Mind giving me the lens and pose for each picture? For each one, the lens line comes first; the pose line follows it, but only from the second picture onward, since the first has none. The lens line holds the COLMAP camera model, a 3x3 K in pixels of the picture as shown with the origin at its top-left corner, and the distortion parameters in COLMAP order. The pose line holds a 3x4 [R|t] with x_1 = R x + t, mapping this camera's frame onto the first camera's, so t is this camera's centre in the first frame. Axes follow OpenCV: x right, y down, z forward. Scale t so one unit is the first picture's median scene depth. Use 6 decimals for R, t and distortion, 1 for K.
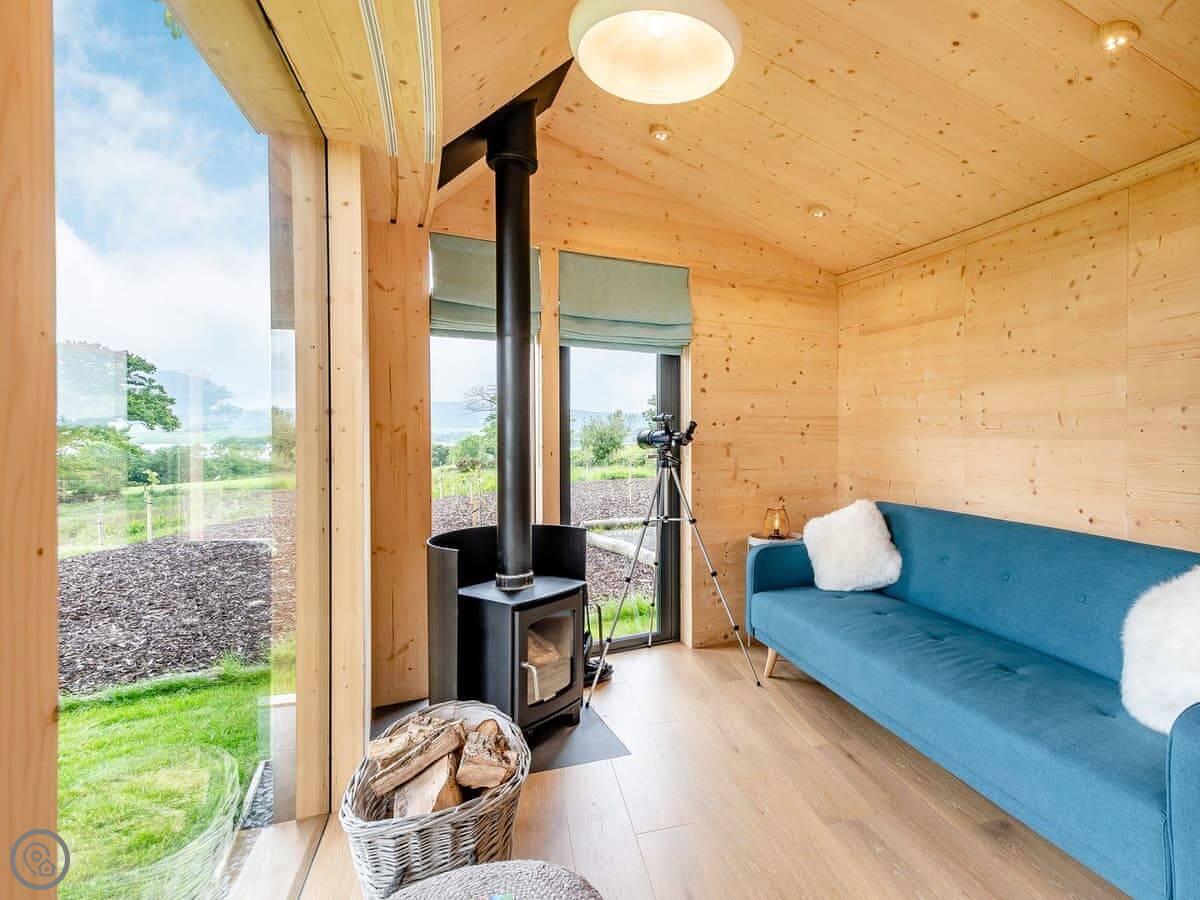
lens RADIAL K [[495.1, 0, 625.5], [0, 495.1, 436.8], [0, 0, 1]] dist [0.009325, -0.000077]
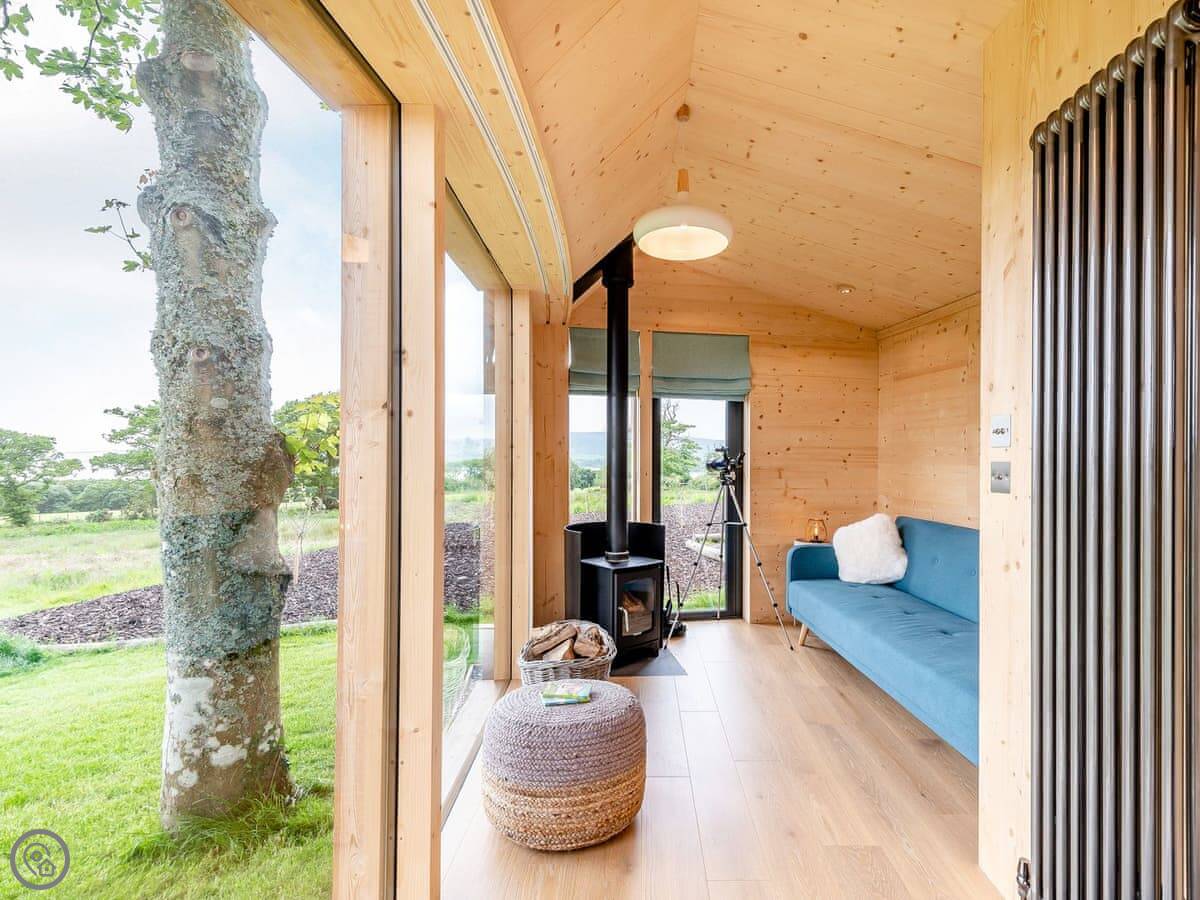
lens RADIAL K [[545.1, 0, 607.3], [0, 545.1, 461.1], [0, 0, 1]] dist [0.003464, -0.000406]
pose [[0.940432, 0.005641, -0.339935, 0.292083], [-0.007122, 0.999970, -0.003111, 0.002482], [0.339907, 0.005347, 0.940444, -0.542421]]
